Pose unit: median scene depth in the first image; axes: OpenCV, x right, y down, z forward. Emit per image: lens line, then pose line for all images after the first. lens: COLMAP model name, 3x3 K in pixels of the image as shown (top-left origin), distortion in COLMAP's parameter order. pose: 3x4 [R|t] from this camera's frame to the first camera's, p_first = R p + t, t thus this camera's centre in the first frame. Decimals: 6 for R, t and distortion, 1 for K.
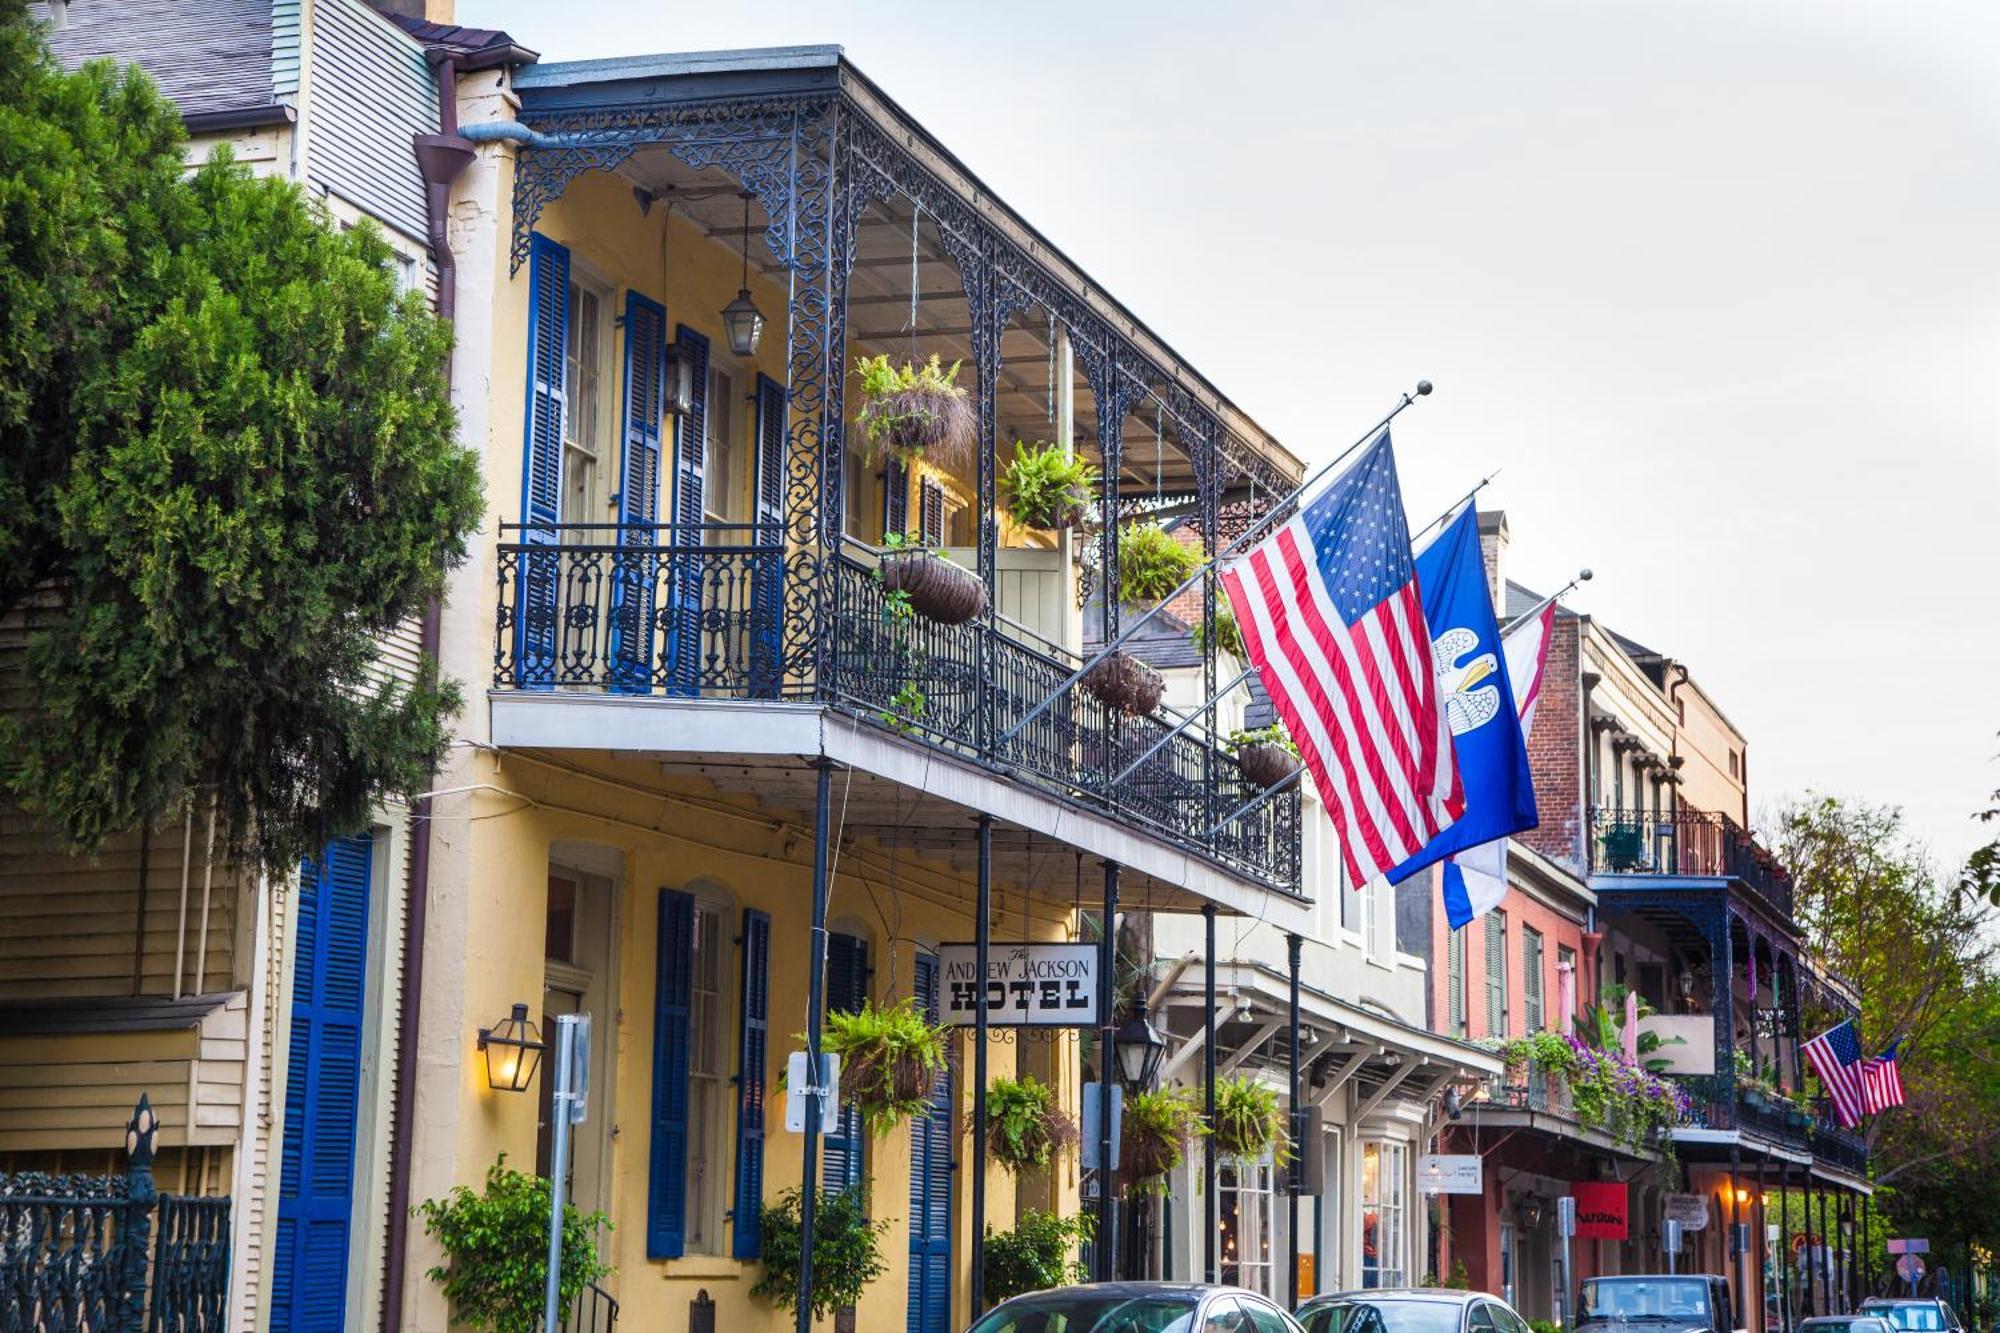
lens RADIAL K [[3515.9, 0, 1000.0], [0, 3515.9, 666.5], [0, 0, 1]] dist [0.299294, -0.110477]
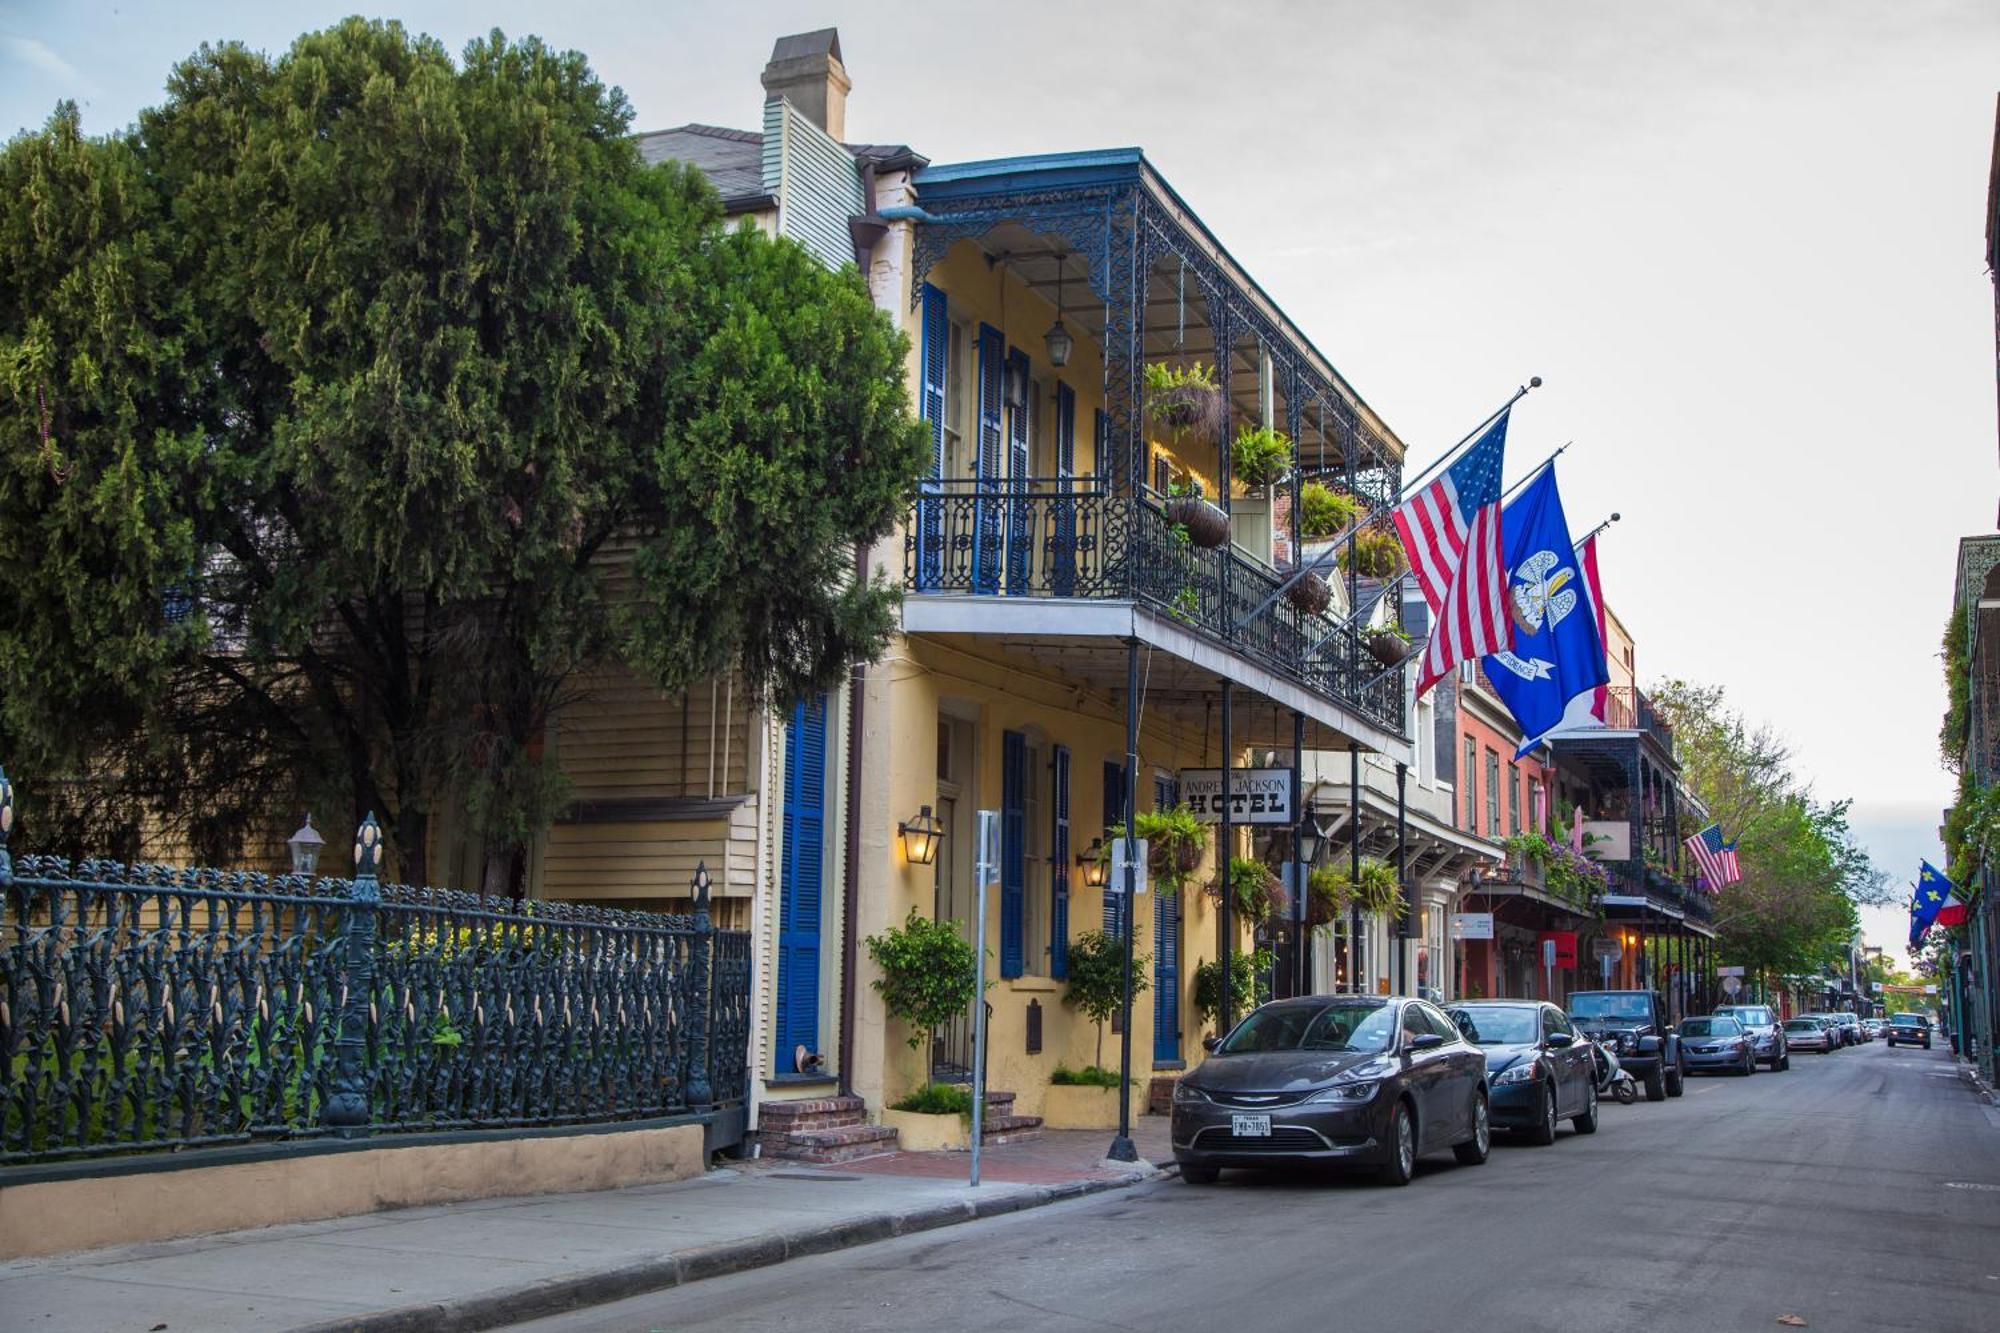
lens RADIAL K [[2290.3, 0, 1013.2], [0, 2290.3, 669.4], [0, 0, 1]] dist [0.068640, 0.008310]
pose [[0.999347, -0.004174, -0.035879, -0.060180], [0.005195, 0.999582, 0.028430, 0.010840], [0.035745, -0.028598, 0.998952, 0.047485]]
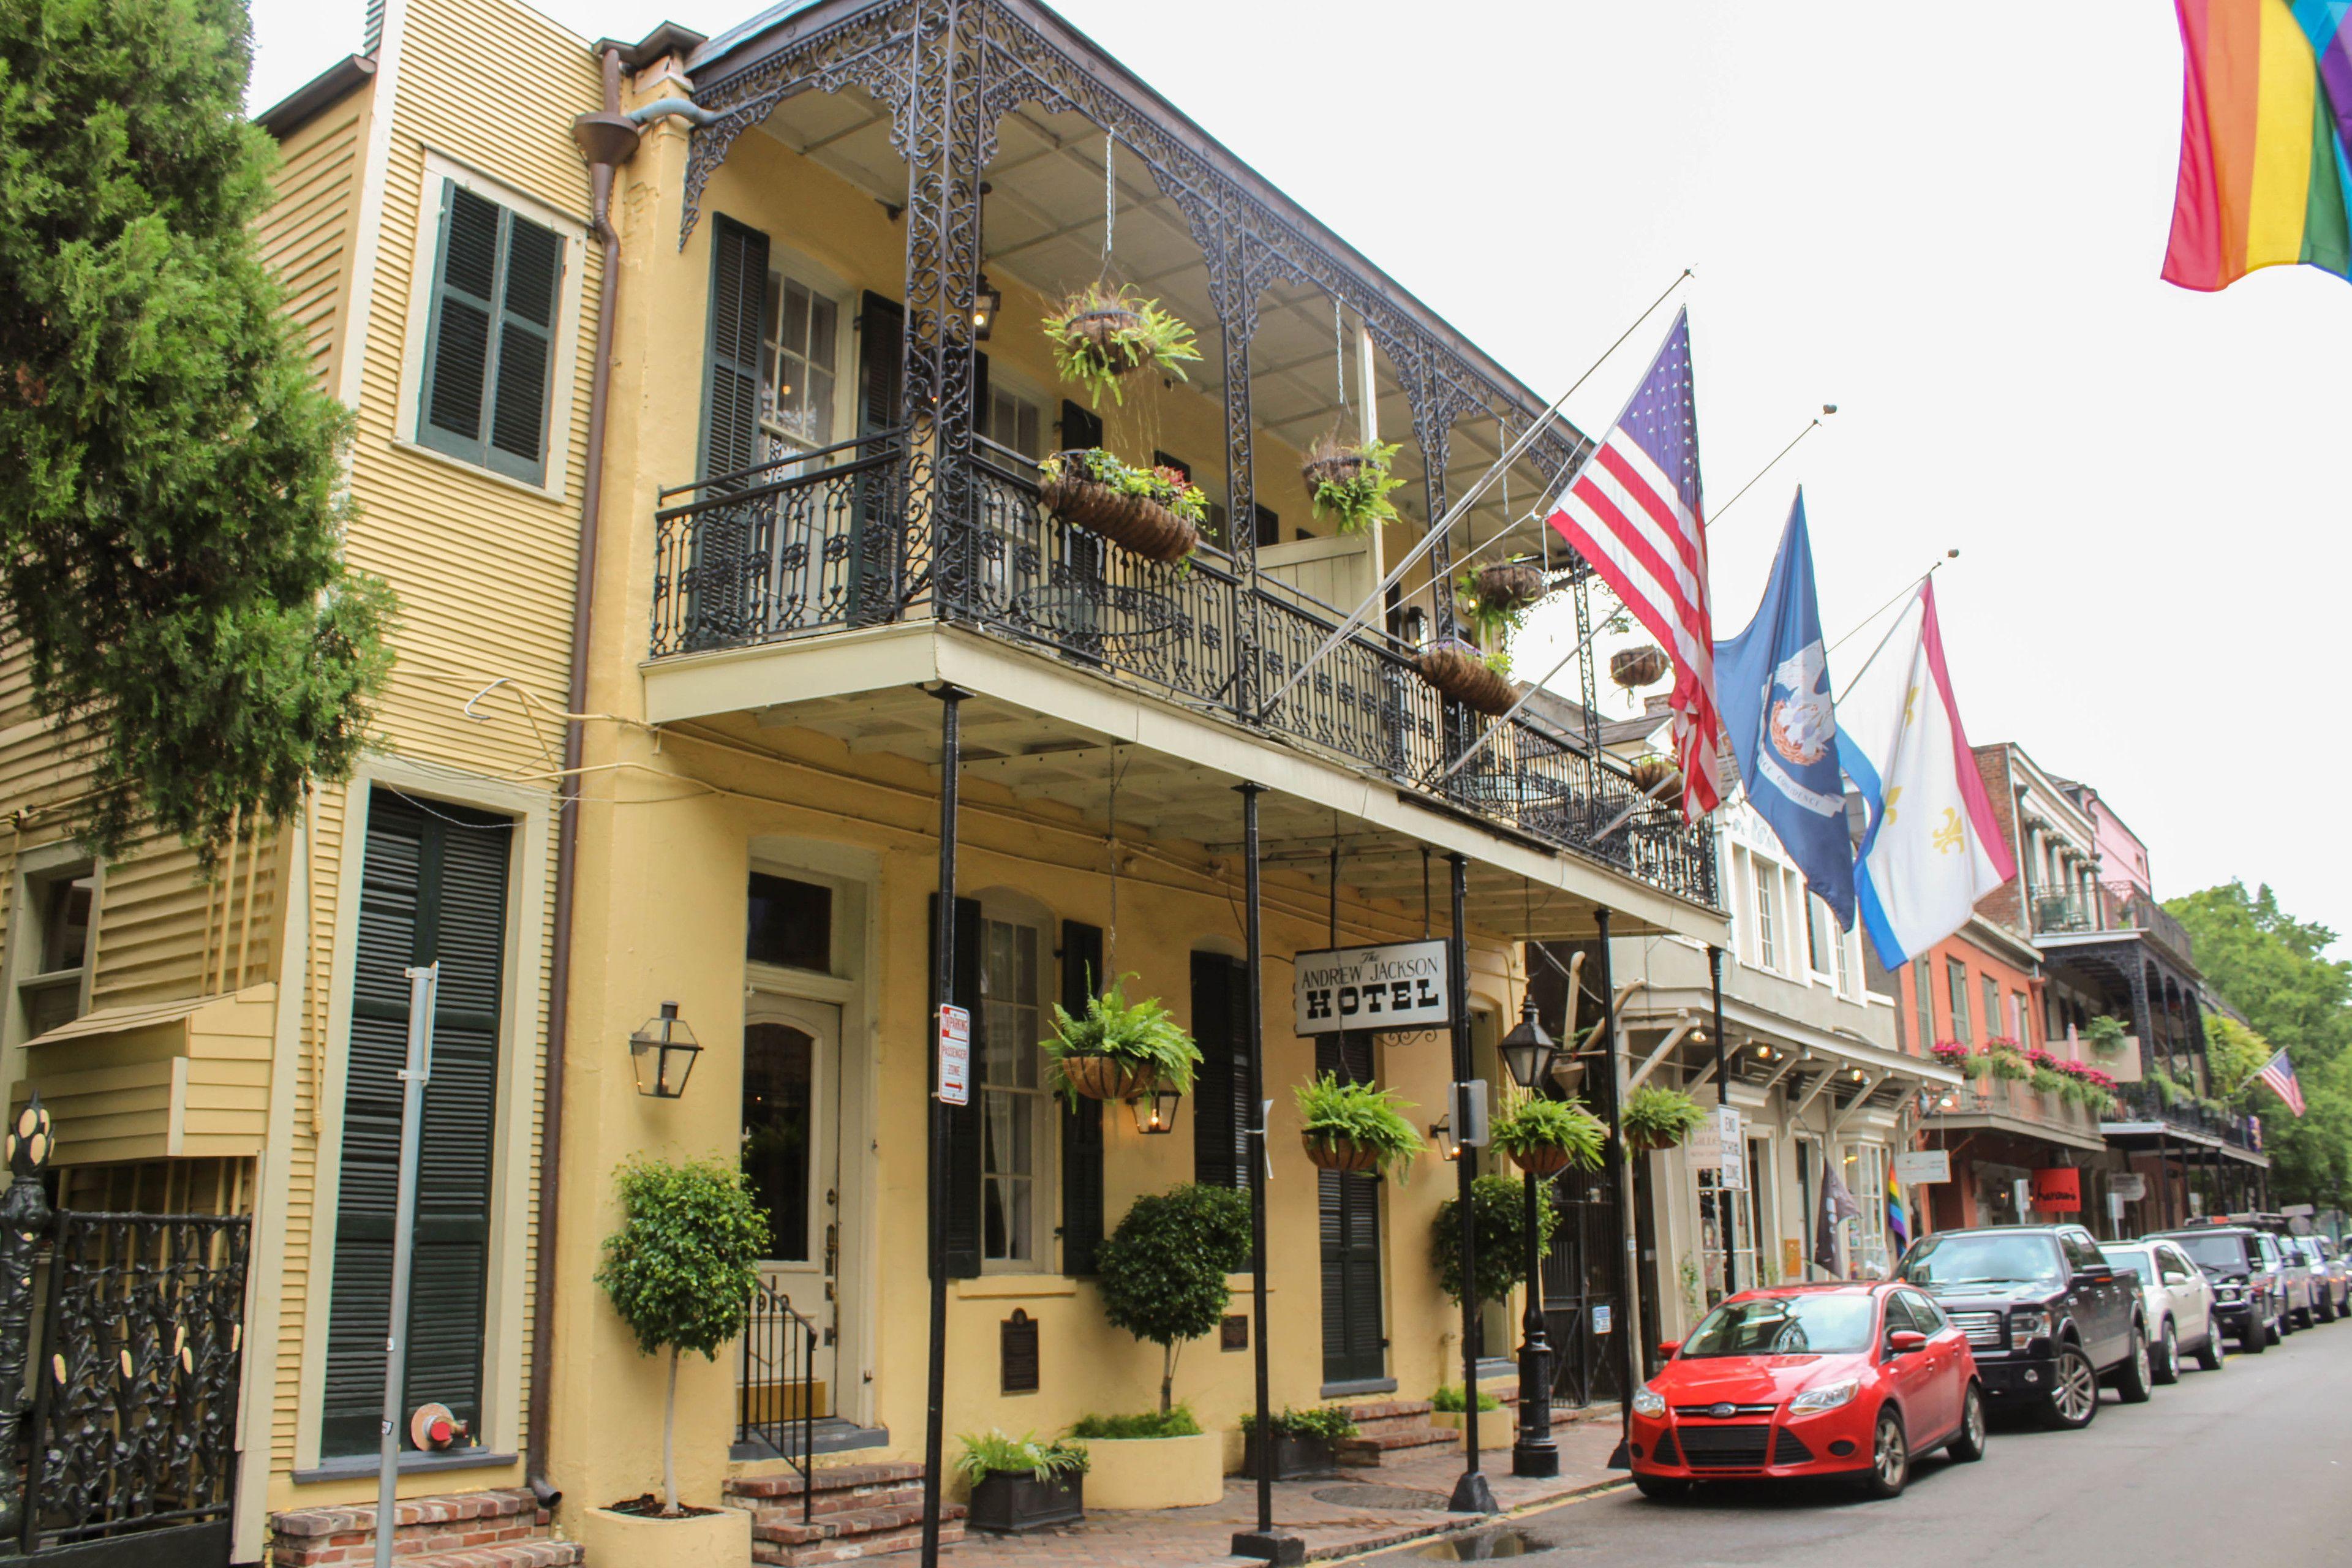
lens RADIAL K [[2014.4, 0, 1119.6], [0, 2014.4, 783.0], [0, 0, 1]] dist [-0.110003, 0.010464]
pose [[0.958997, -0.088038, -0.269394, 0.105765], [0.070356, 0.994727, -0.074621, 0.080077], [0.274543, 0.052608, 0.960135, 0.506112]]
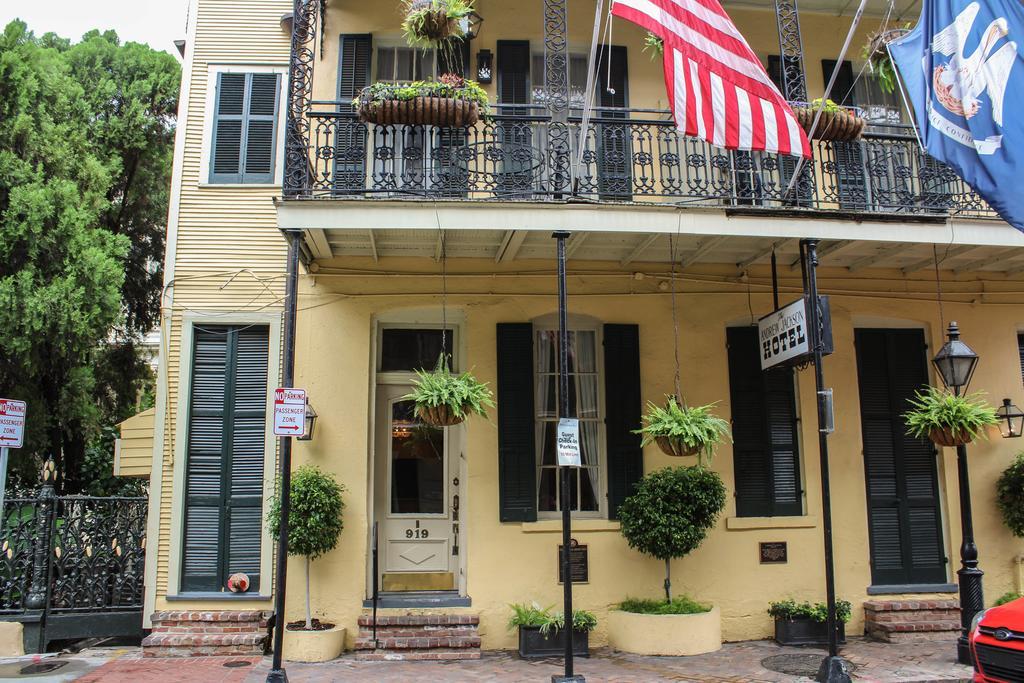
lens RADIAL K [[877.0, 0, 487.5], [0, 877.0, 341.1], [0, 0, 1]] dist [-0.110003, 0.010464]
pose [[0.408527, -0.195007, -0.891671, 0.321514], [0.167654, 0.976321, -0.136708, 0.138462], [0.897217, -0.093643, 0.431547, 0.825201]]
